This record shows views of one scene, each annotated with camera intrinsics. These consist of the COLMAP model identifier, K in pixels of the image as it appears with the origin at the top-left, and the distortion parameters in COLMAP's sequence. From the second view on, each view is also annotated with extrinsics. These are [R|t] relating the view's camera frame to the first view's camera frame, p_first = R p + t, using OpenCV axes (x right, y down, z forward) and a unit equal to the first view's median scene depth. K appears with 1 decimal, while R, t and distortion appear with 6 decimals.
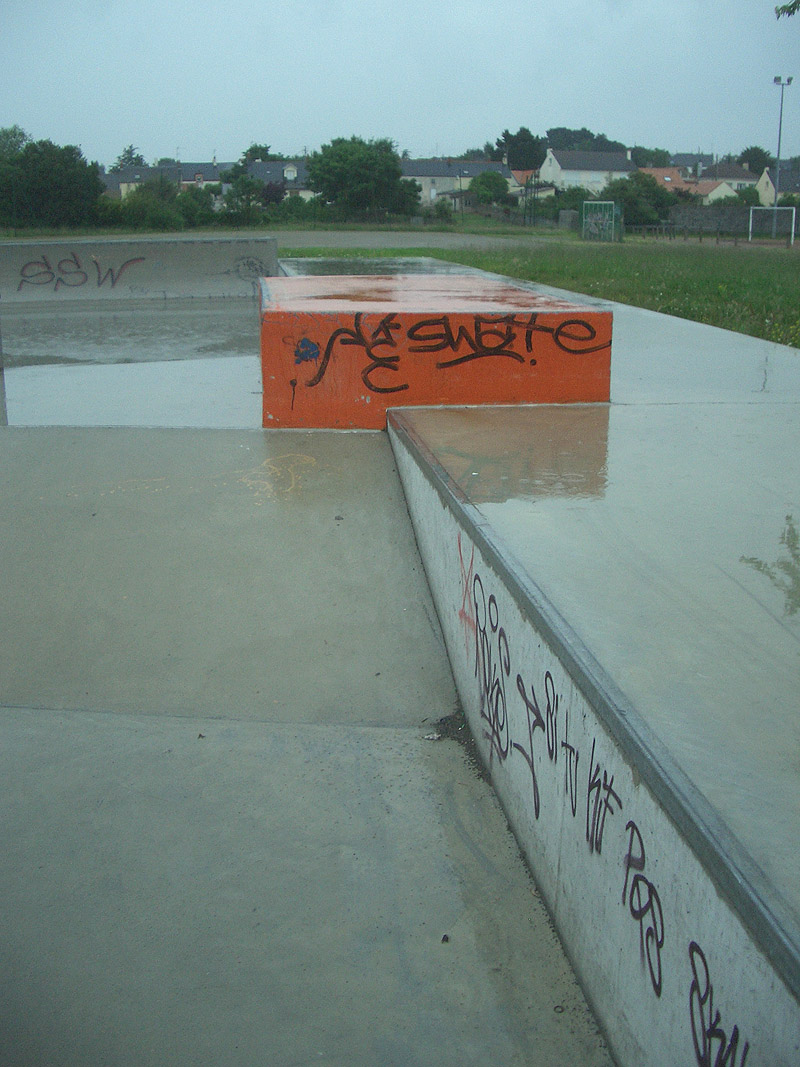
lens RADIAL K [[1123.3, 0, 400.0], [0, 1123.3, 533.5], [0, 0, 1]] dist [-0.251555, 0.260380]
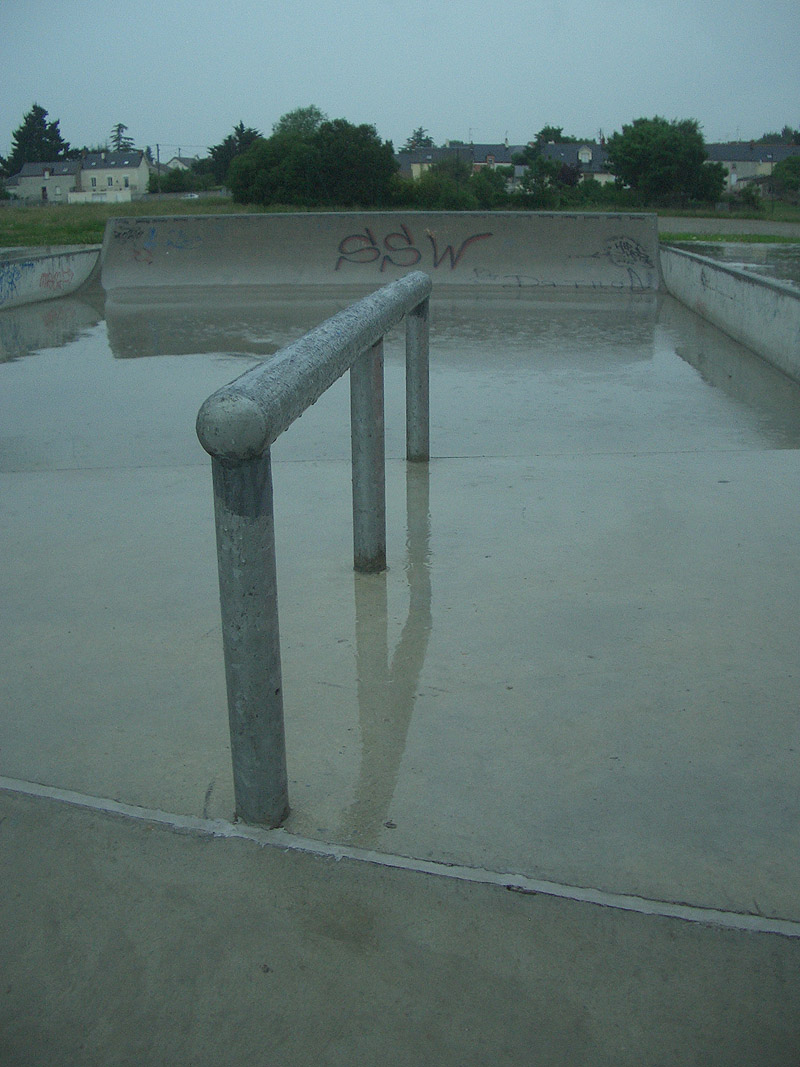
lens RADIAL K [[1123.3, 0, 400.0], [0, 1123.3, 533.5], [0, 0, 1]] dist [-0.251555, 0.260380]
pose [[0.969641, 0.060116, -0.237029, -0.011715], [-0.056978, 0.998174, 0.020072, -0.005587], [0.237803, -0.005957, 0.971295, 0.024513]]
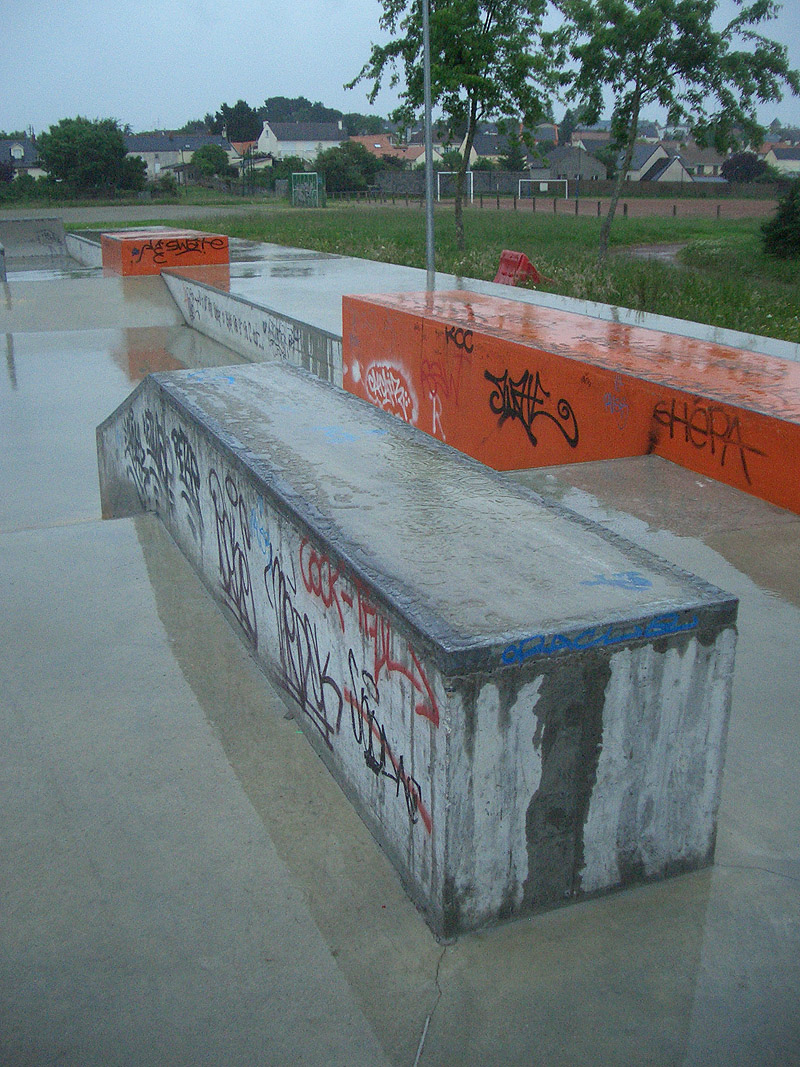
lens RADIAL K [[1111.9, 0, 400.0], [0, 1111.9, 533.5], [0, 0, 1]] dist [-0.245882, 0.248035]
pose [[0.971233, -0.081855, 0.223623, -0.003138], [0.074796, 0.996401, 0.039870, 0.017415], [-0.226081, -0.021997, 0.973860, -0.067362]]
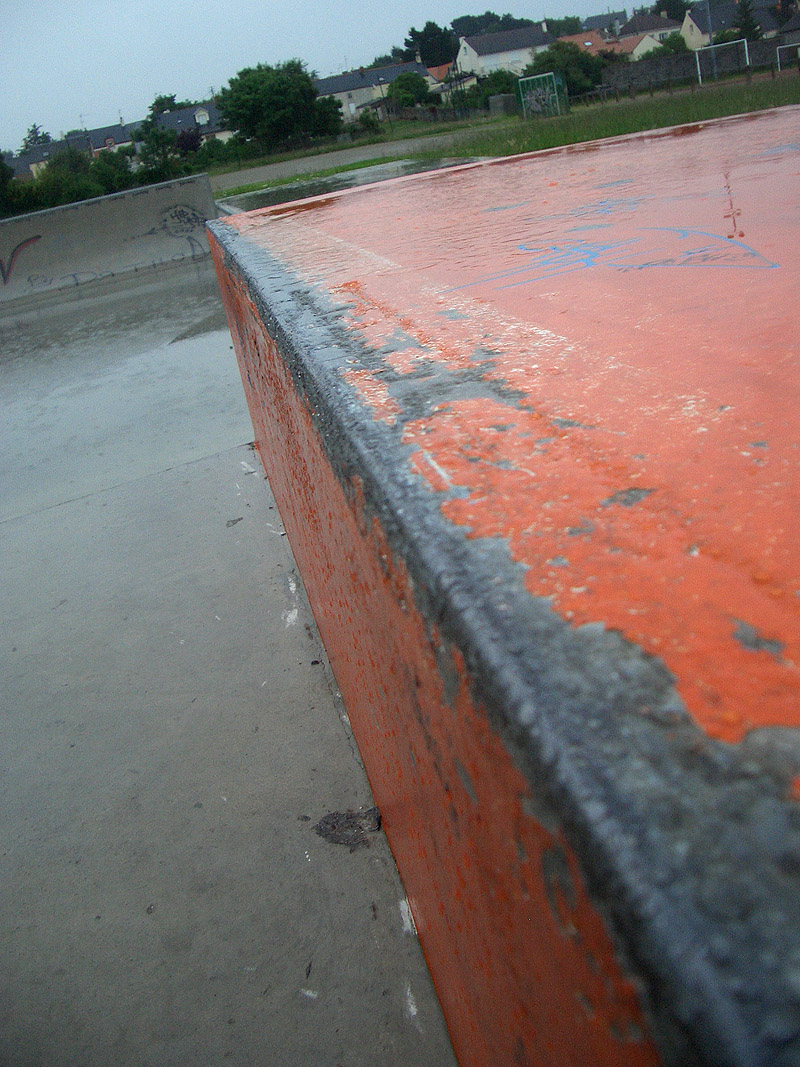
lens RADIAL K [[1123.3, 0, 400.0], [0, 1123.3, 533.5], [0, 0, 1]] dist [-0.251555, 0.260380]
pose [[0.978900, -0.204334, -0.001289, -0.004128], [0.203902, 0.976377, 0.071503, -0.006995], [-0.013352, -0.070257, 0.997440, 0.030648]]
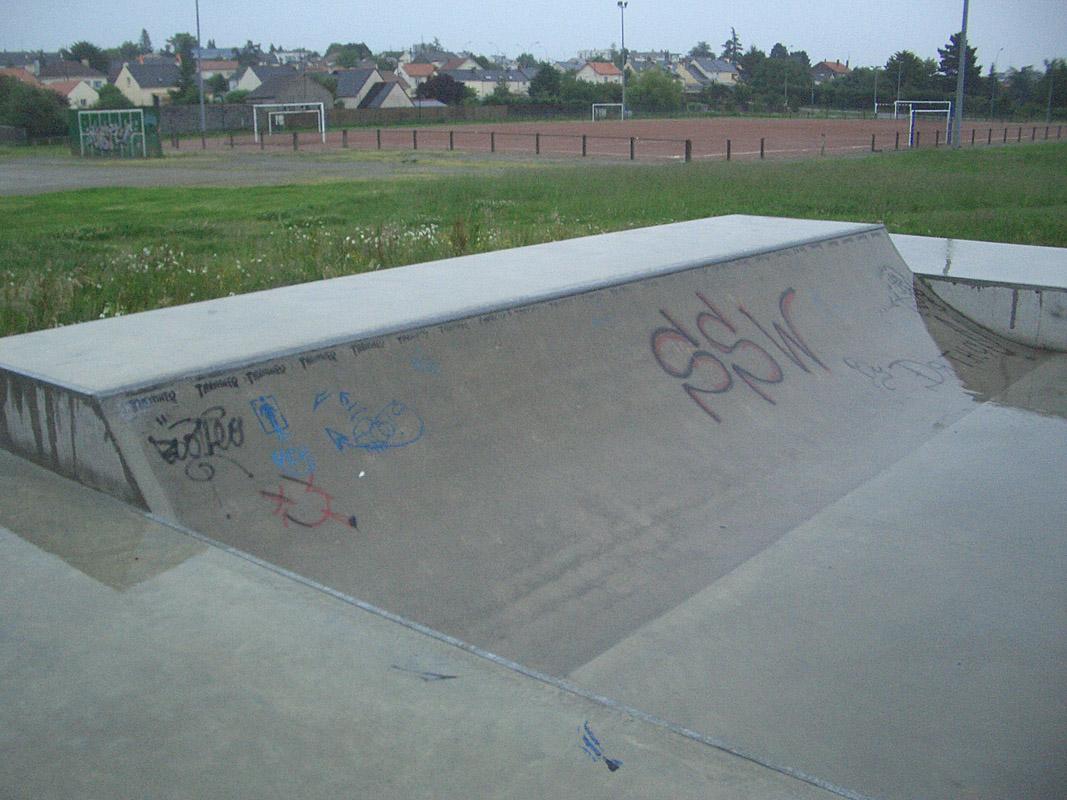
lens RADIAL K [[1118.9, 0, 533.5], [0, 1118.9, 400.0], [0, 0, 1]] dist [-0.175176, 0.006890]
pose [[0.735245, -0.185093, 0.652040, -0.076599], [0.200245, 0.978369, 0.051930, -0.031598], [-0.647547, 0.092387, 0.756404, 0.091769]]
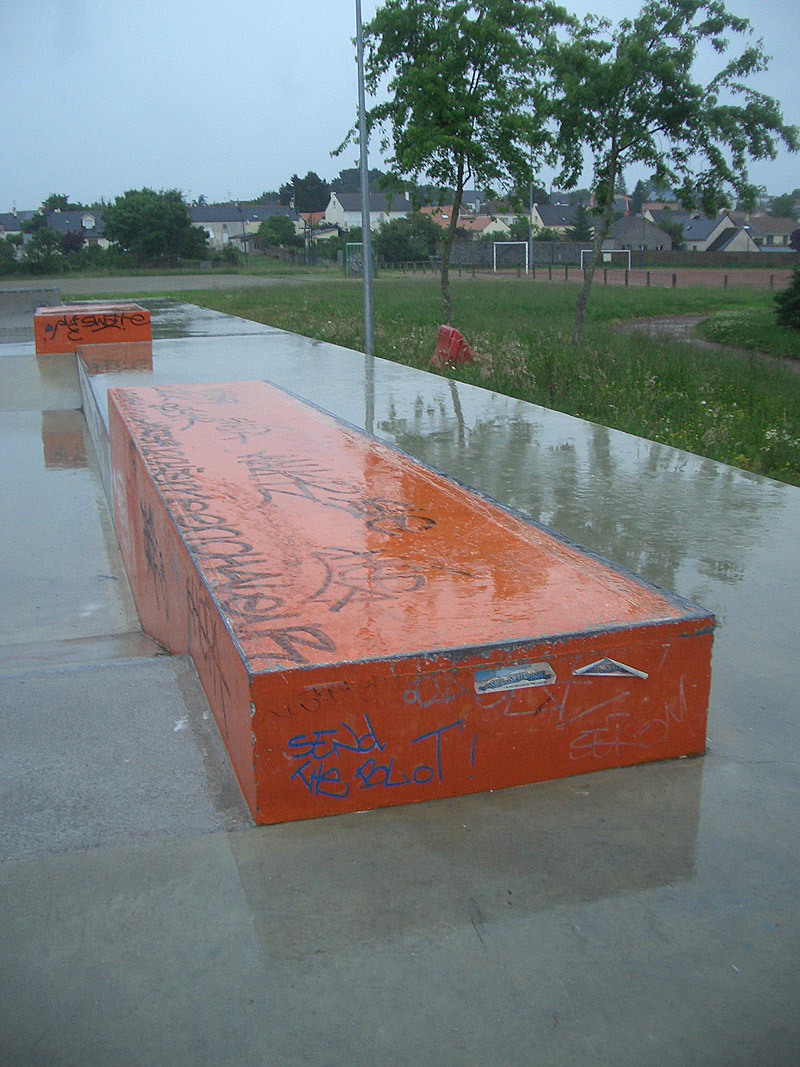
lens RADIAL K [[1111.9, 0, 400.0], [0, 1111.9, 533.5], [0, 0, 1]] dist [-0.245882, 0.248035]
pose [[0.984999, -0.056113, 0.163180, 0.010269], [0.061198, 0.997779, -0.026301, 0.015660], [-0.161342, 0.035893, 0.986246, -0.060171]]
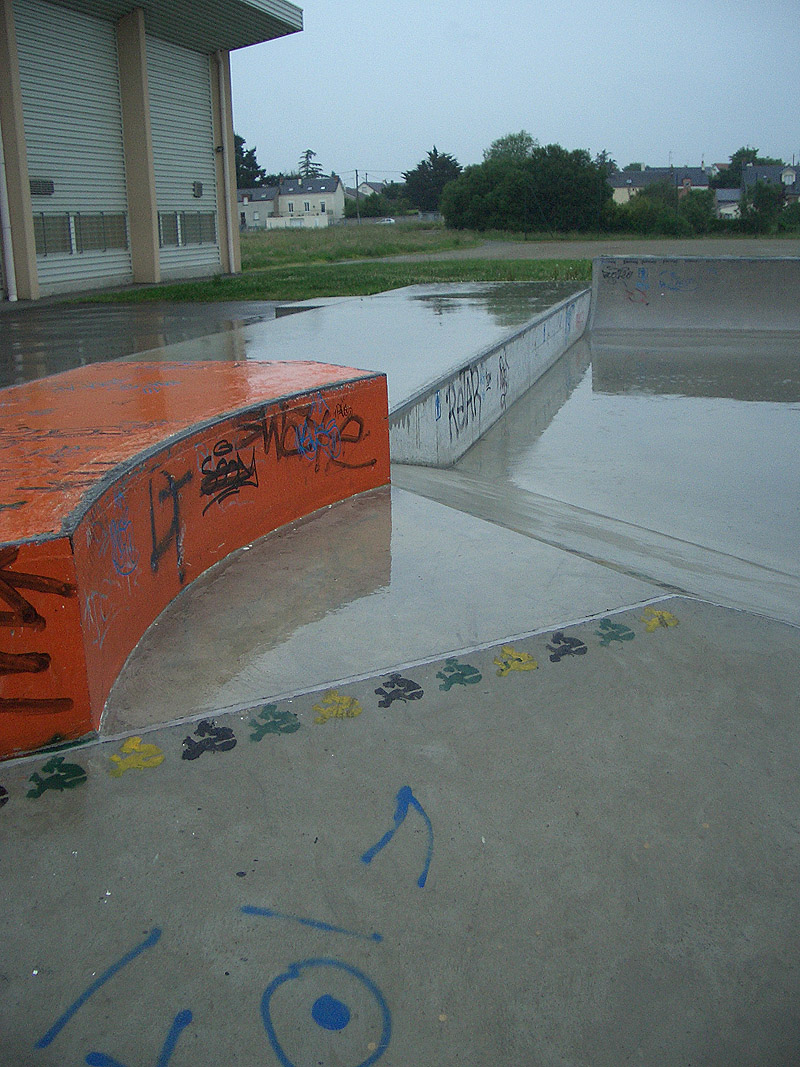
lens RADIAL K [[1123.3, 0, 400.0], [0, 1123.3, 533.5], [0, 0, 1]] dist [-0.251555, 0.260380]
pose [[0.923186, 0.071920, -0.377564, -0.041276], [-0.073635, 0.997236, 0.009911, -0.005323], [0.377233, 0.018652, 0.925930, 0.014817]]
